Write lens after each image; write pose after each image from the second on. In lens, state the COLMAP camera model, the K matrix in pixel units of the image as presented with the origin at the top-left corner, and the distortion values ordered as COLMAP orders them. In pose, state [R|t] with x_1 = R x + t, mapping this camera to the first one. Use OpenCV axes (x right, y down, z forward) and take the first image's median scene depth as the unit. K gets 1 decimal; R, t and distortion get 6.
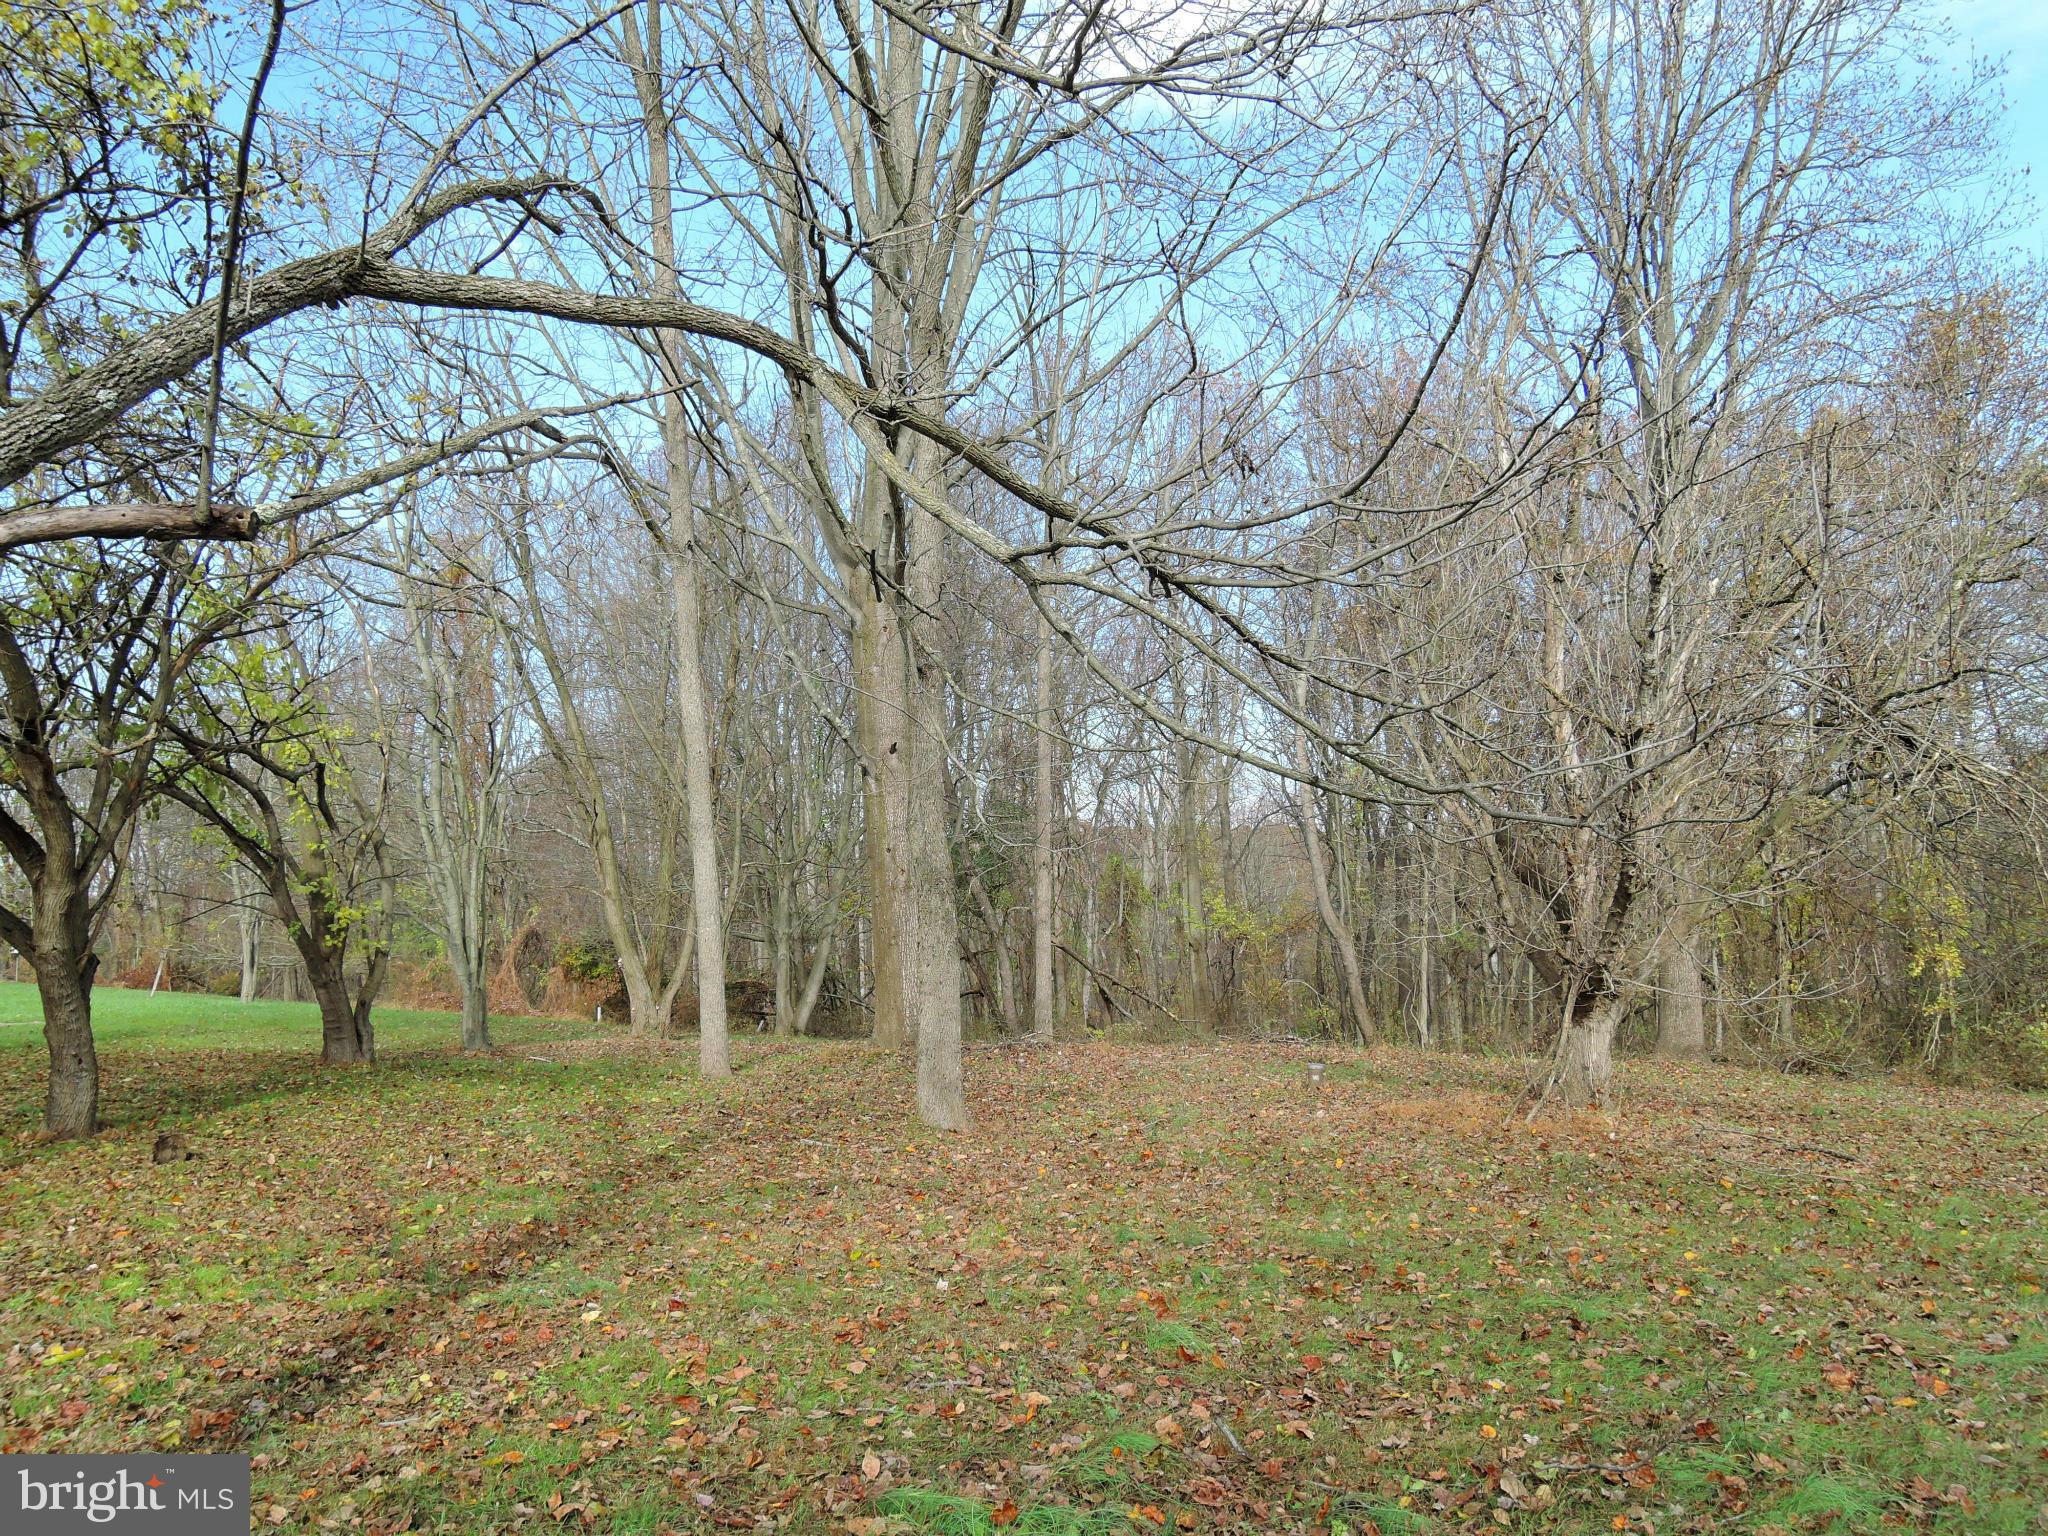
lens RADIAL K [[1459.2, 0, 1018.9], [0, 1459.2, 771.6], [0, 0, 1]] dist [-0.020147, 0.005419]
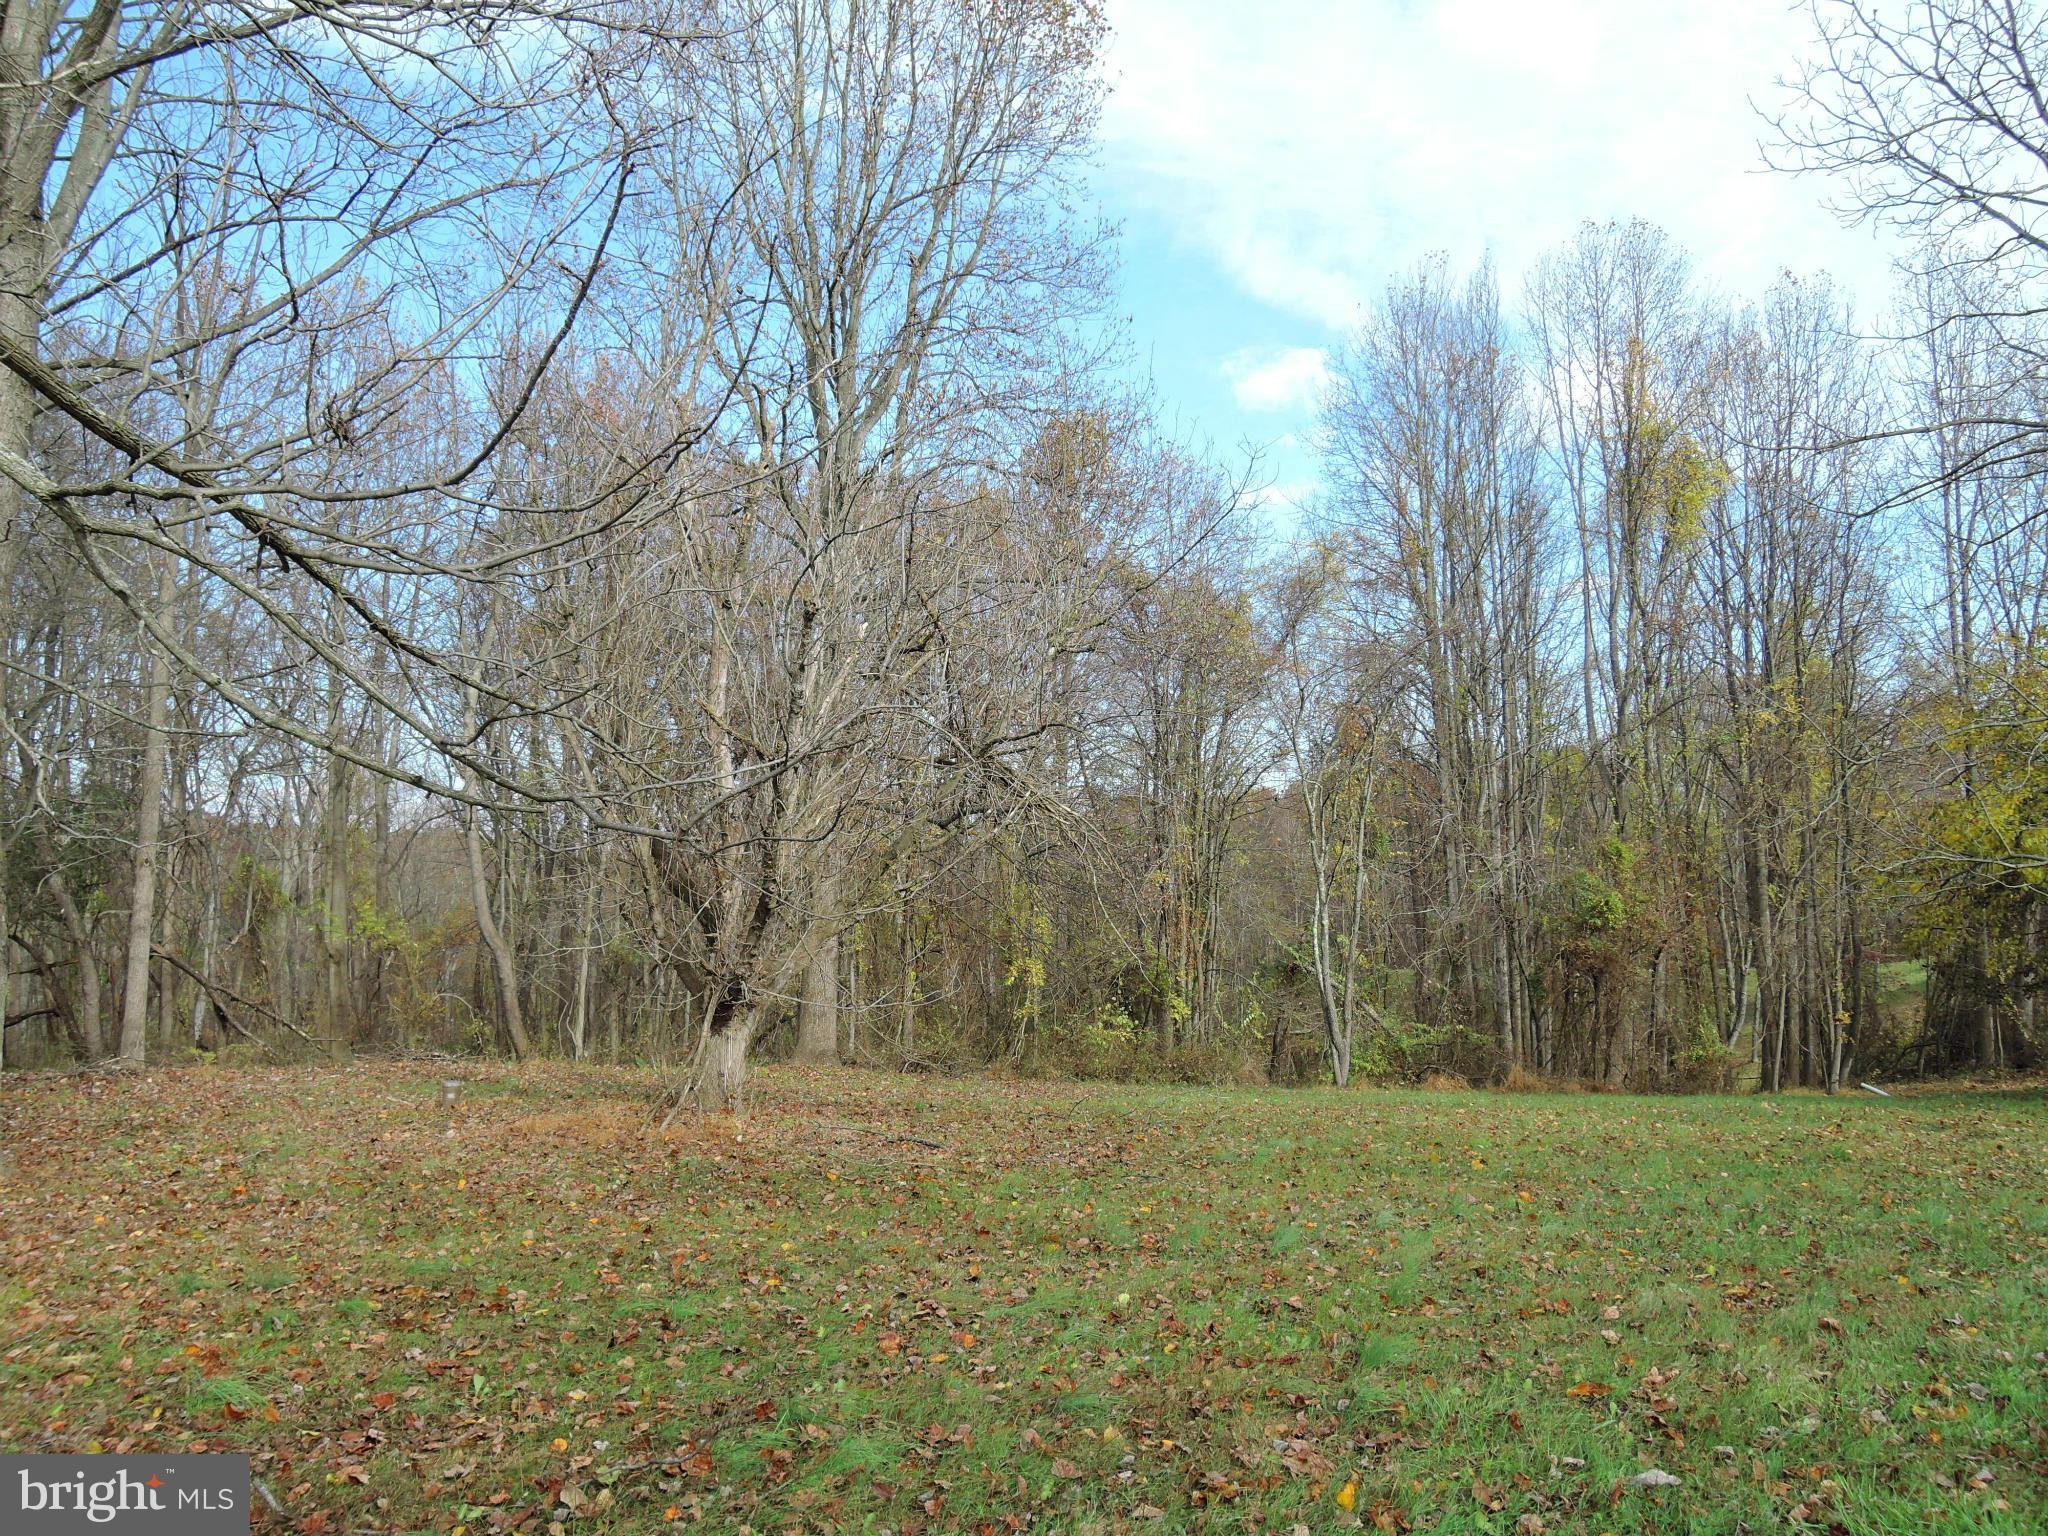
lens RADIAL K [[1459.2, 0, 1018.9], [0, 1459.2, 771.6], [0, 0, 1]] dist [-0.020147, 0.005419]
pose [[0.852526, 0.066006, 0.518501, 0.015988], [-0.061748, 0.997766, -0.025490, 0.000055], [-0.519025, -0.010285, 0.854697, -0.003312]]
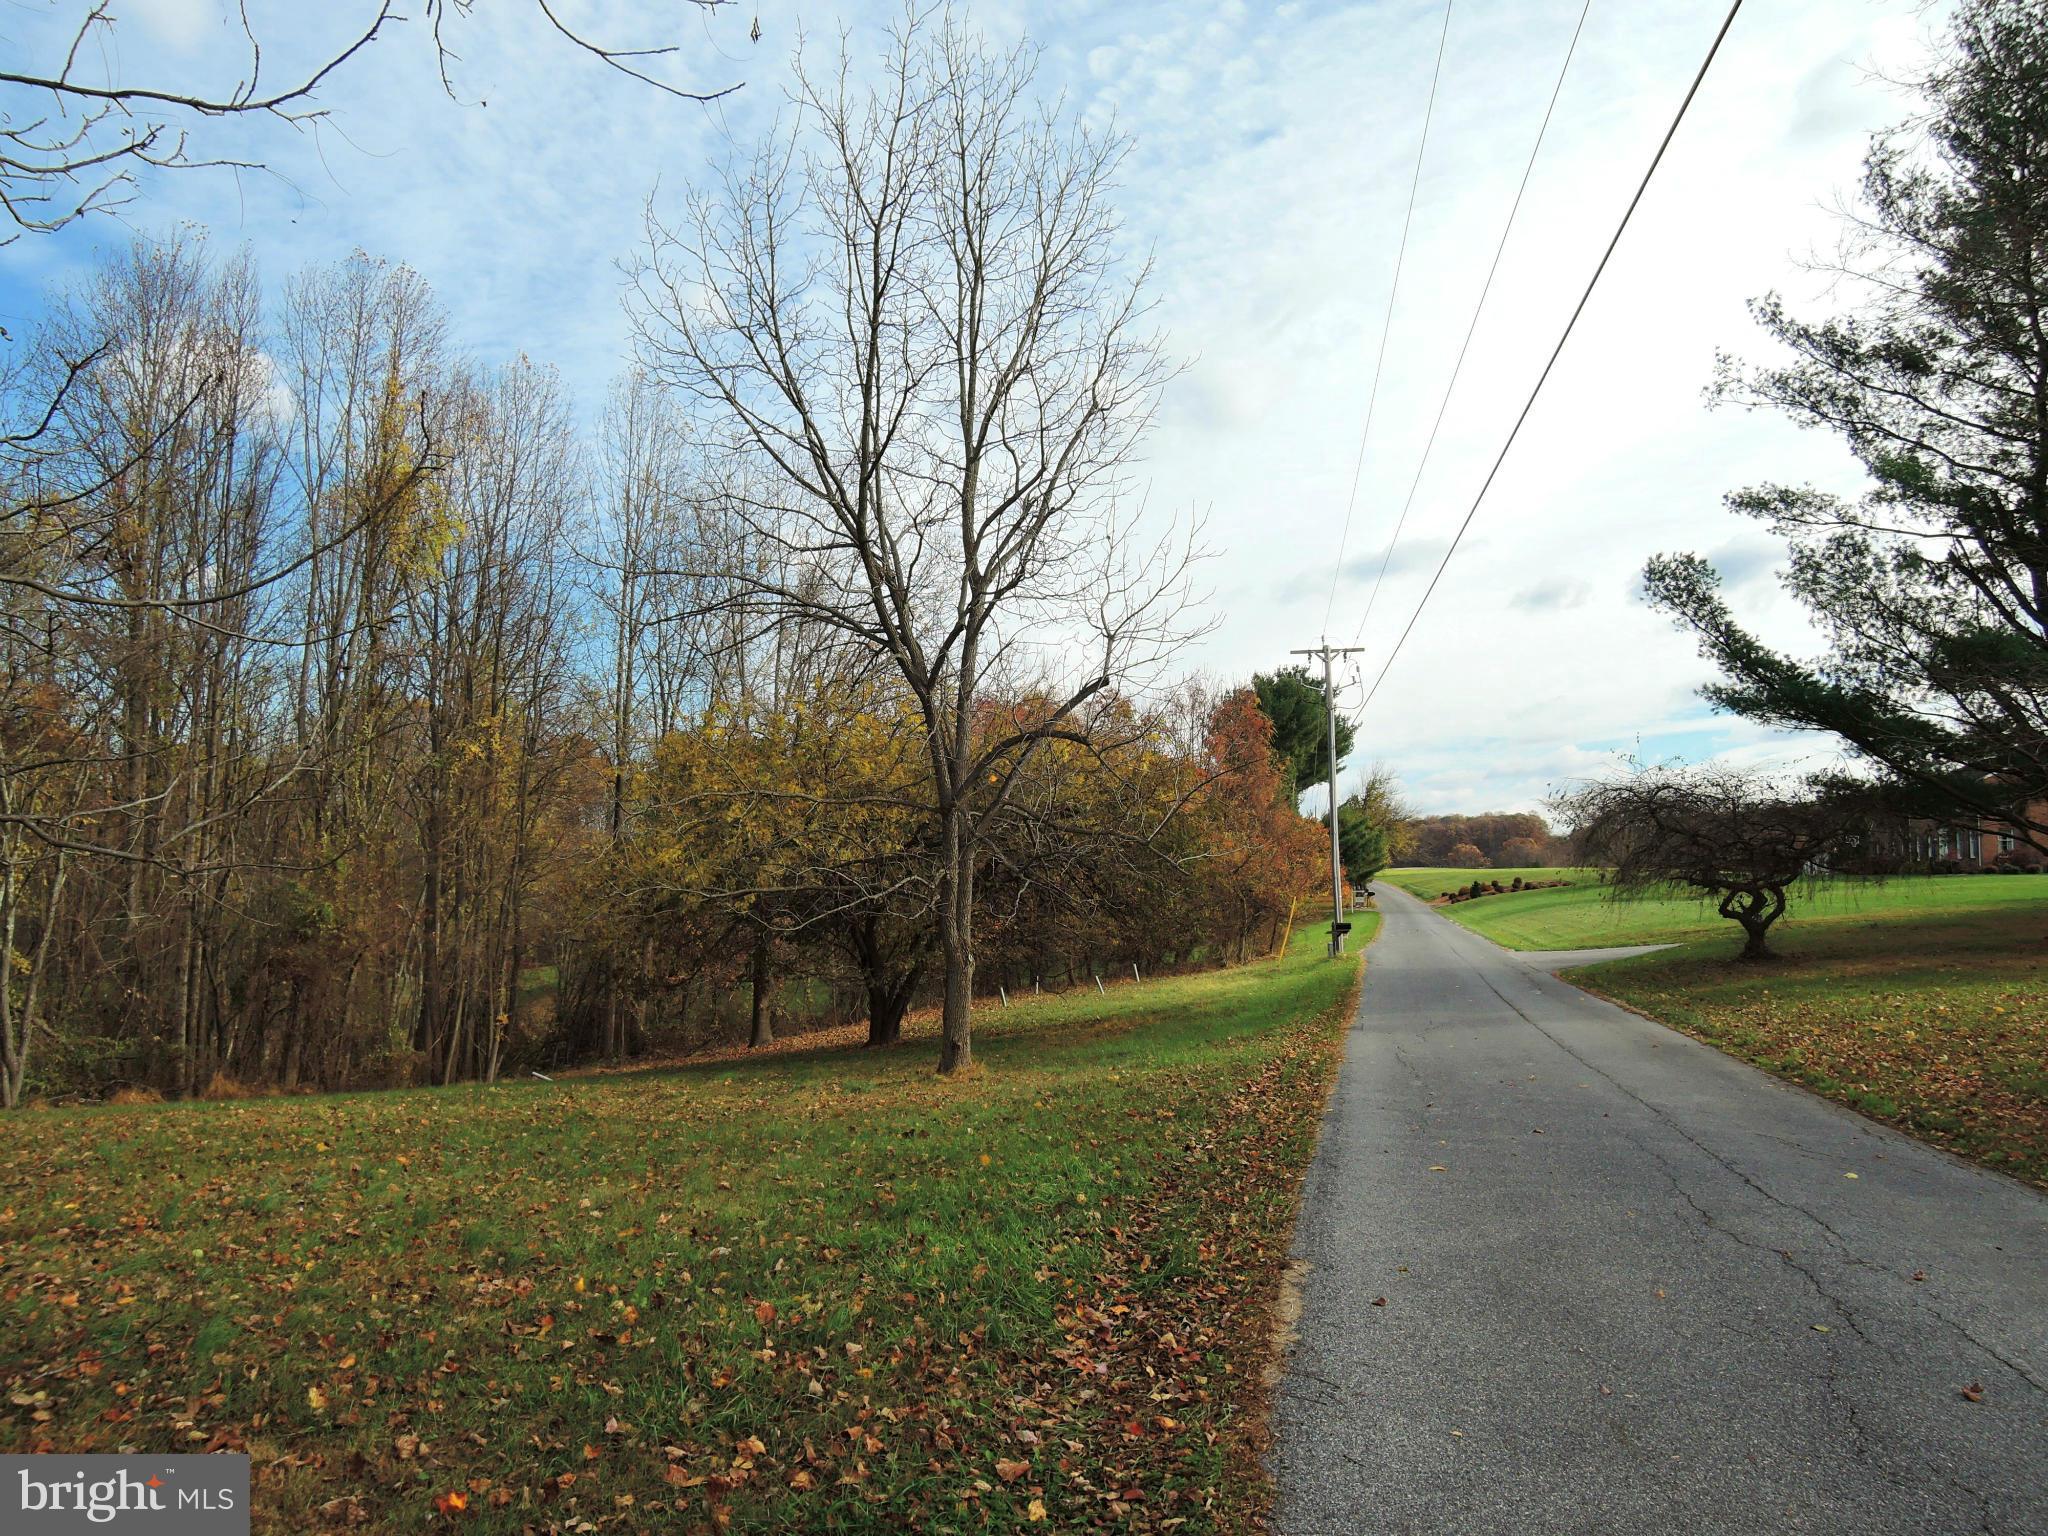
lens RADIAL K [[1459.2, 0, 1018.9], [0, 1459.2, 771.6], [0, 0, 1]] dist [-0.020147, 0.005419]
pose [[0.140343, 0.125668, 0.982095, -0.209696], [-0.108008, 0.987936, -0.110981, 0.003705], [-0.984194, -0.090499, 0.152223, 0.009208]]
